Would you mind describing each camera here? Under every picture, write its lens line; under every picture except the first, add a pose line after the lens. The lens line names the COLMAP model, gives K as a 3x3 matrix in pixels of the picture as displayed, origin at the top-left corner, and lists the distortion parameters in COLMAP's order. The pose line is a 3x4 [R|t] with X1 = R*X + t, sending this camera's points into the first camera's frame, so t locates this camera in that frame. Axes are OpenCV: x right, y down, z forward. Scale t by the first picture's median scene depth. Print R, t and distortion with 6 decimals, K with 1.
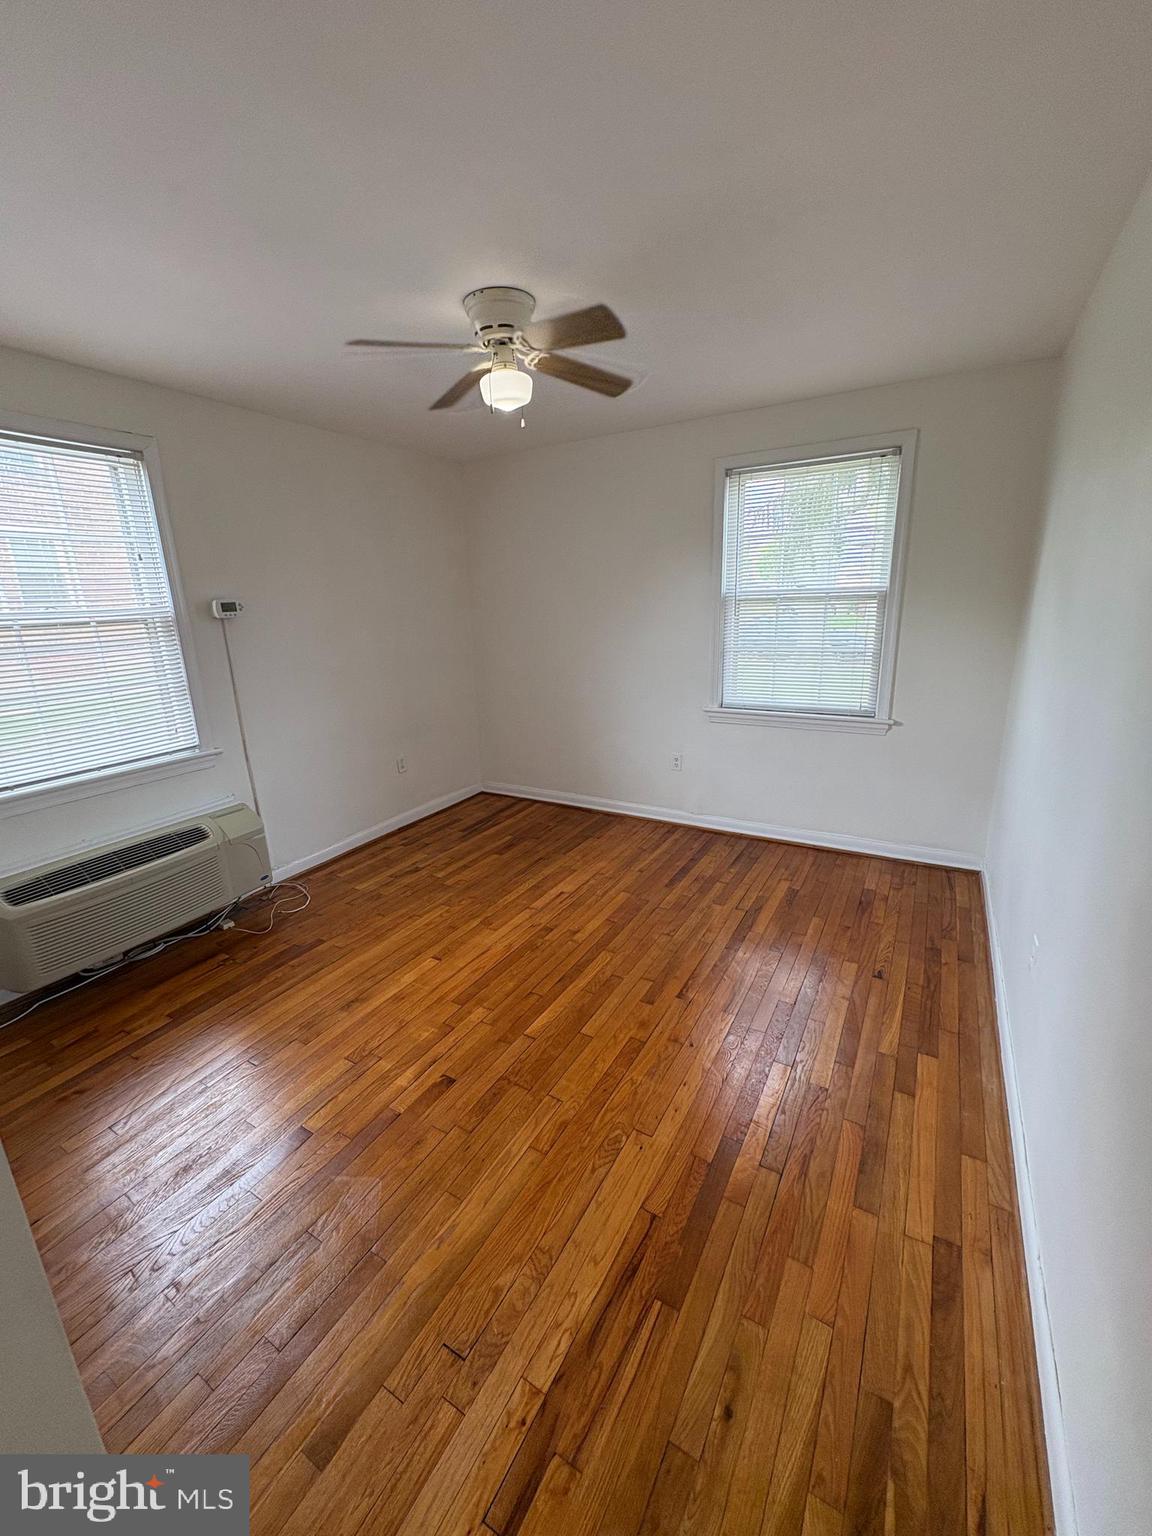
lens RADIAL K [[617.5, 0, 575.2], [0, 617.5, 763.9], [0, 0, 1]] dist [-0.003138, 0.000335]
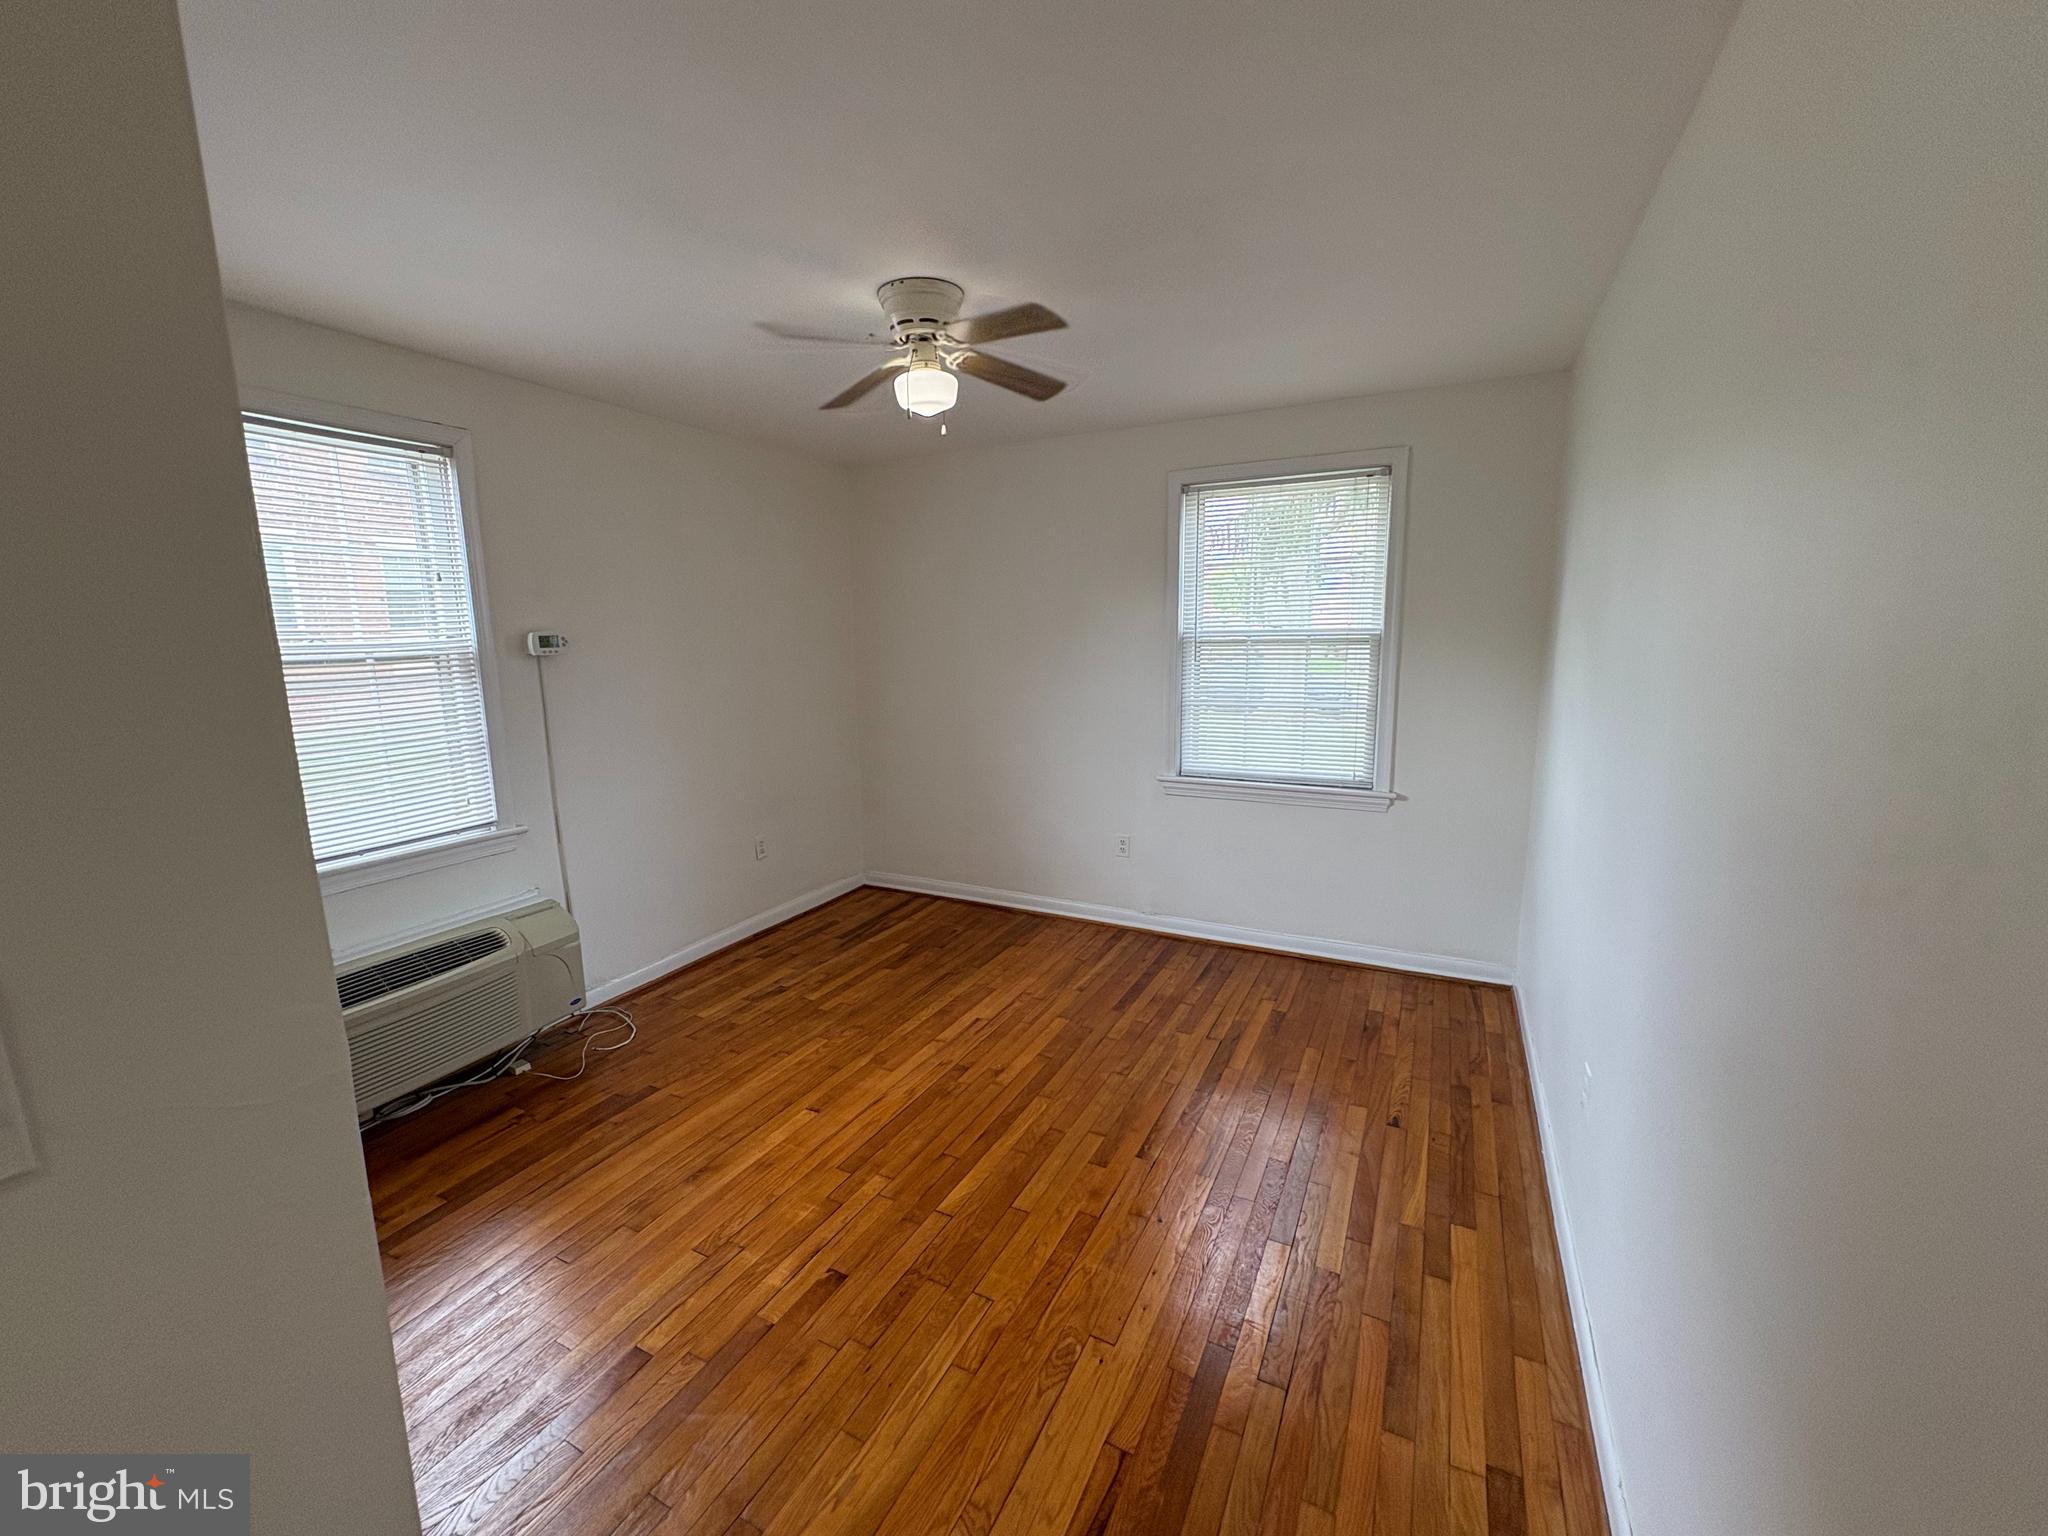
lens RADIAL K [[823.3, 0, 1019.7], [0, 823.3, 764.7], [0, 0, 1]] dist [-0.003138, 0.000335]
pose [[0.998473, 0.007776, 0.054685, -0.036169], [-0.002203, 0.994859, -0.101244, 0.001251], [-0.055191, 0.100969, 0.993358, -0.042298]]
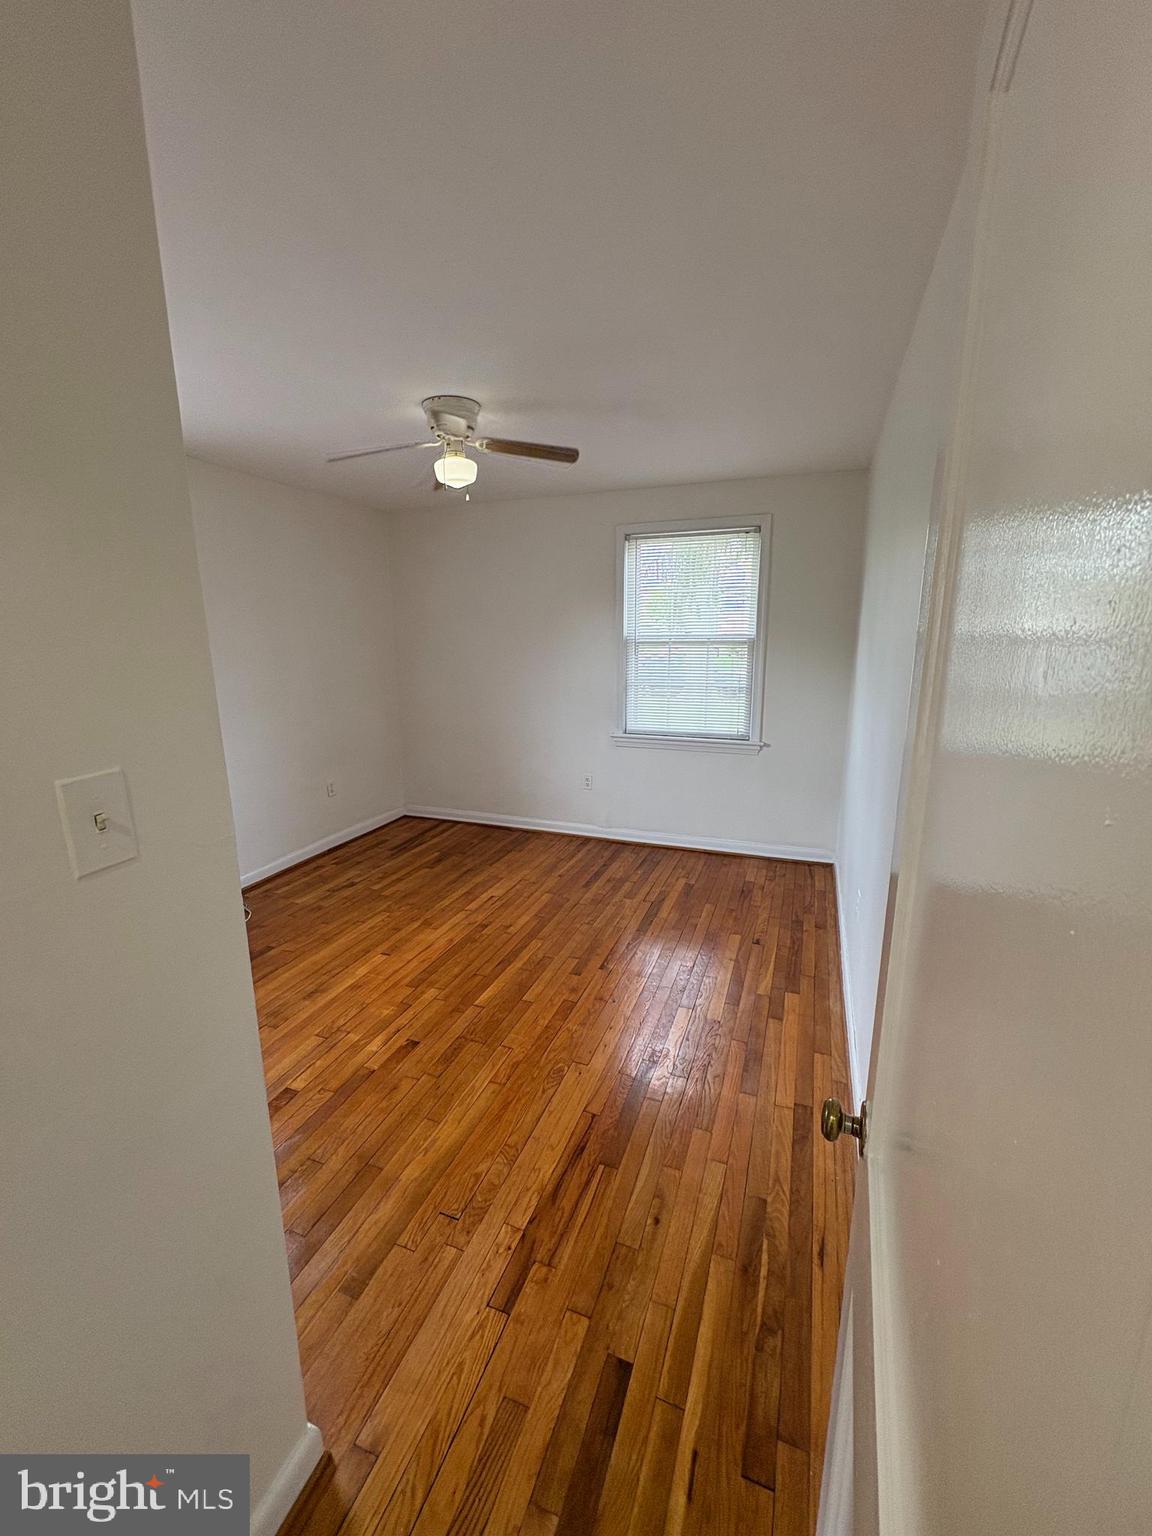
lens RADIAL K [[617.5, 0, 580.7], [0, 617.5, 761.8], [0, 0, 1]] dist [-0.003138, 0.000335]
pose [[0.985105, -0.009293, 0.171702, -0.068869], [0.019785, 0.998032, -0.059498, 0.044057], [-0.170812, 0.062009, 0.983351, -0.186331]]
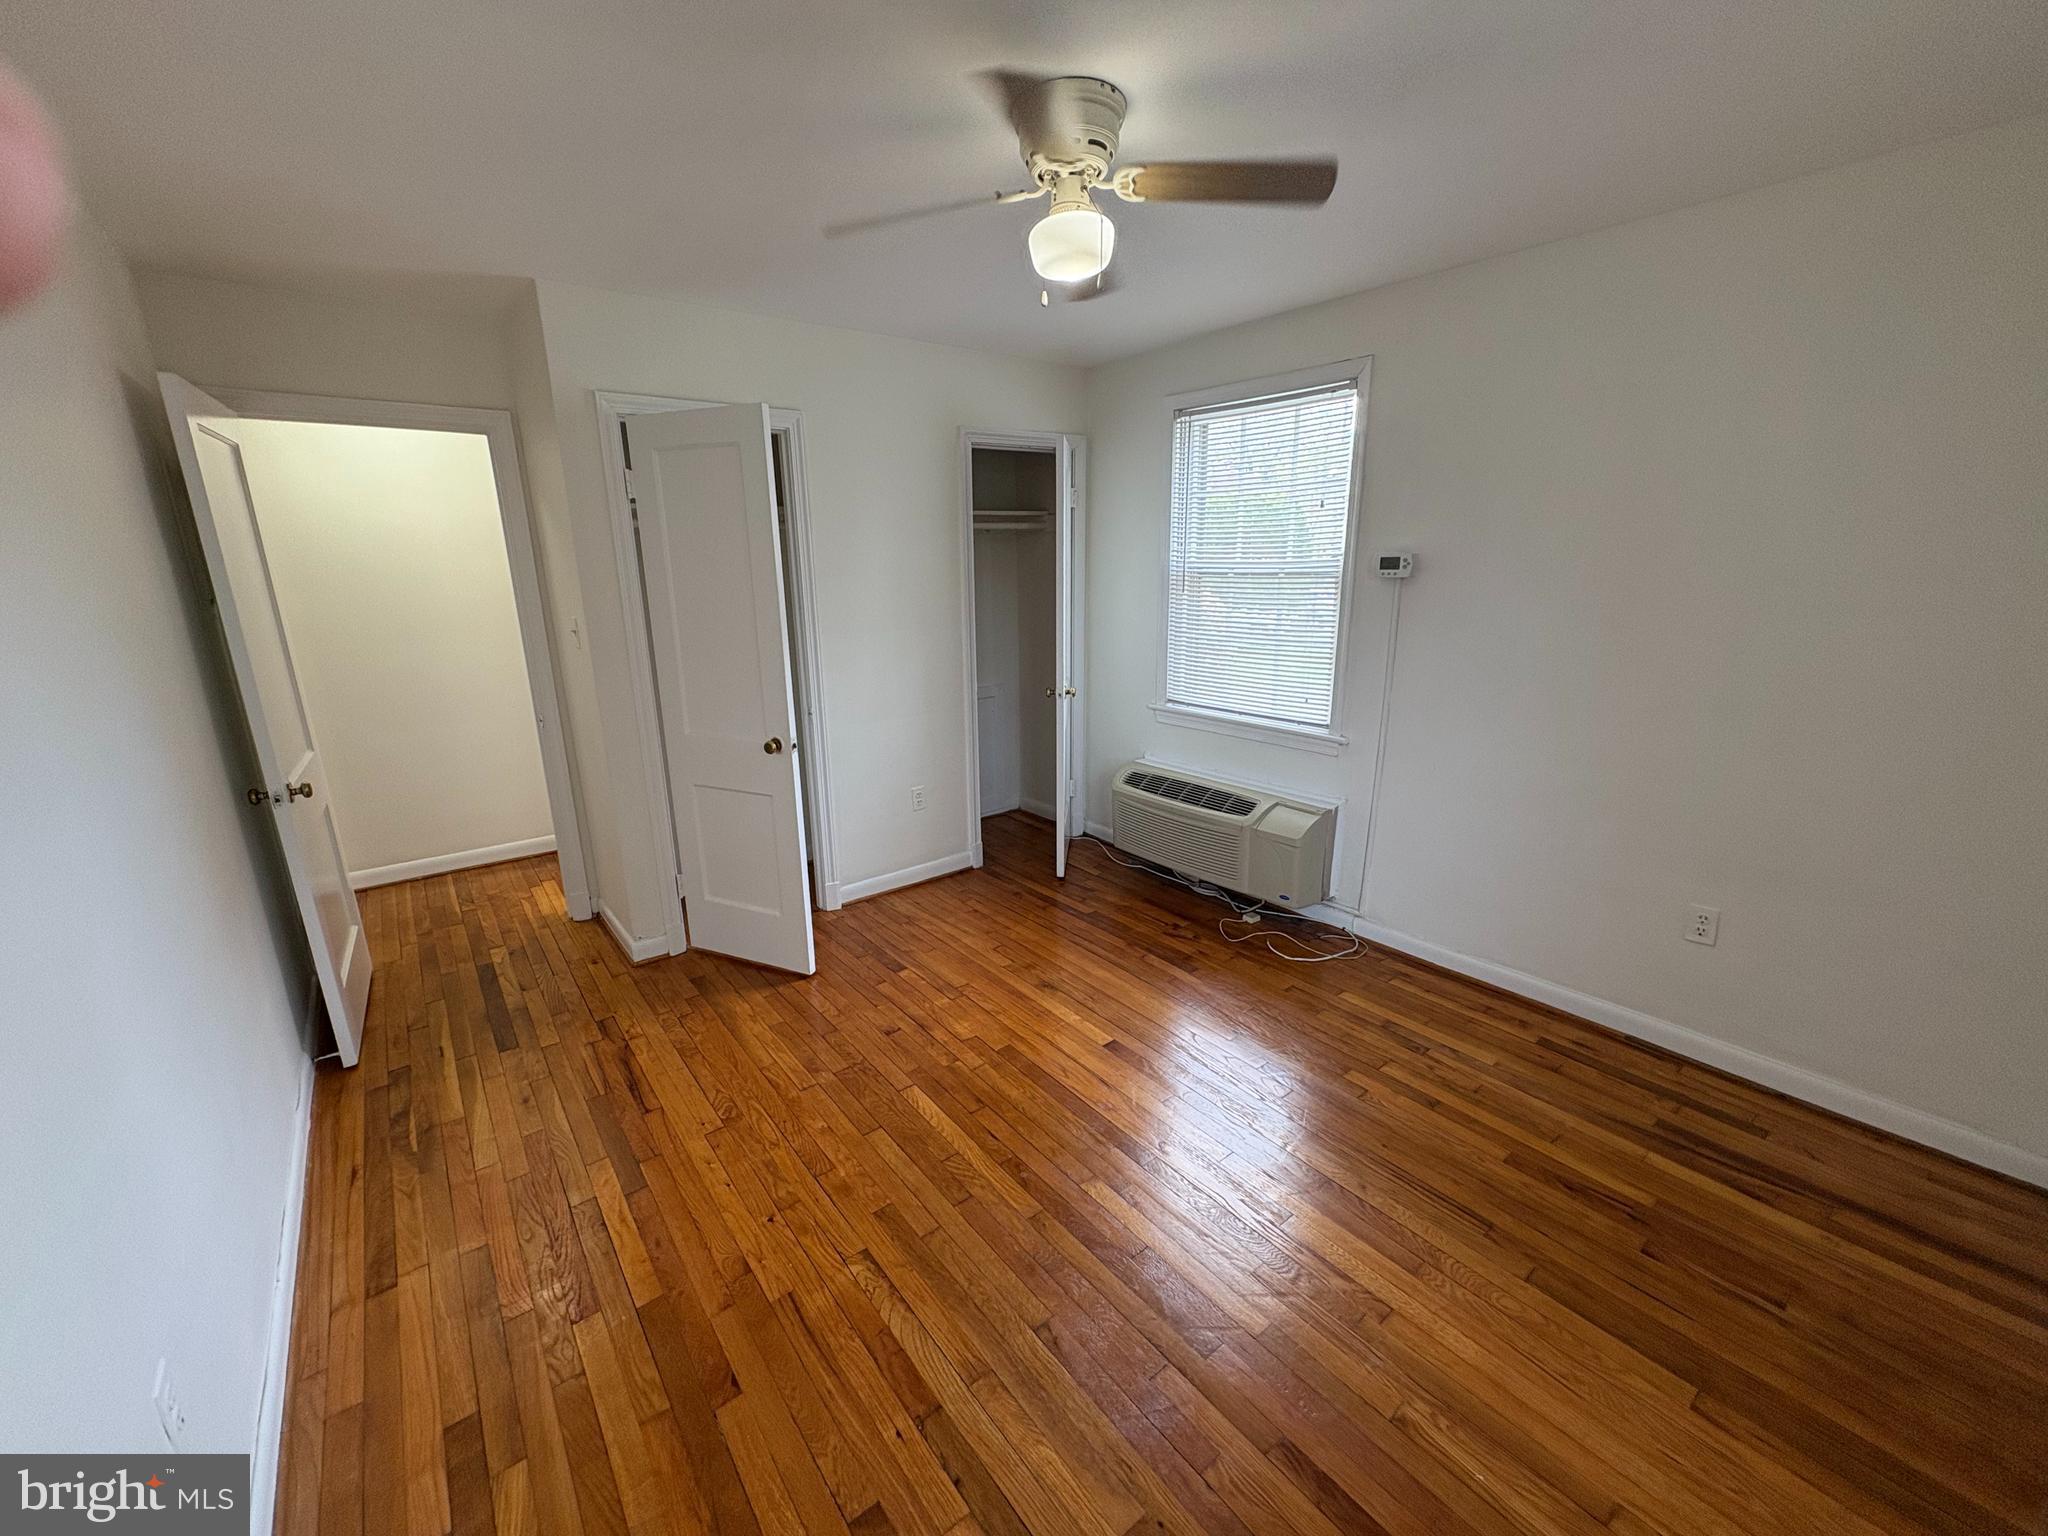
lens RADIAL K [[823.3, 0, 1021.1], [0, 823.3, 763.8], [0, 0, 1]] dist [-0.003138, 0.000335]
pose [[-0.372891, 0.268293, -0.888240, 0.649116], [-0.212832, 0.907030, 0.363317, -0.354487], [0.903136, 0.324523, -0.281122, 1.126983]]
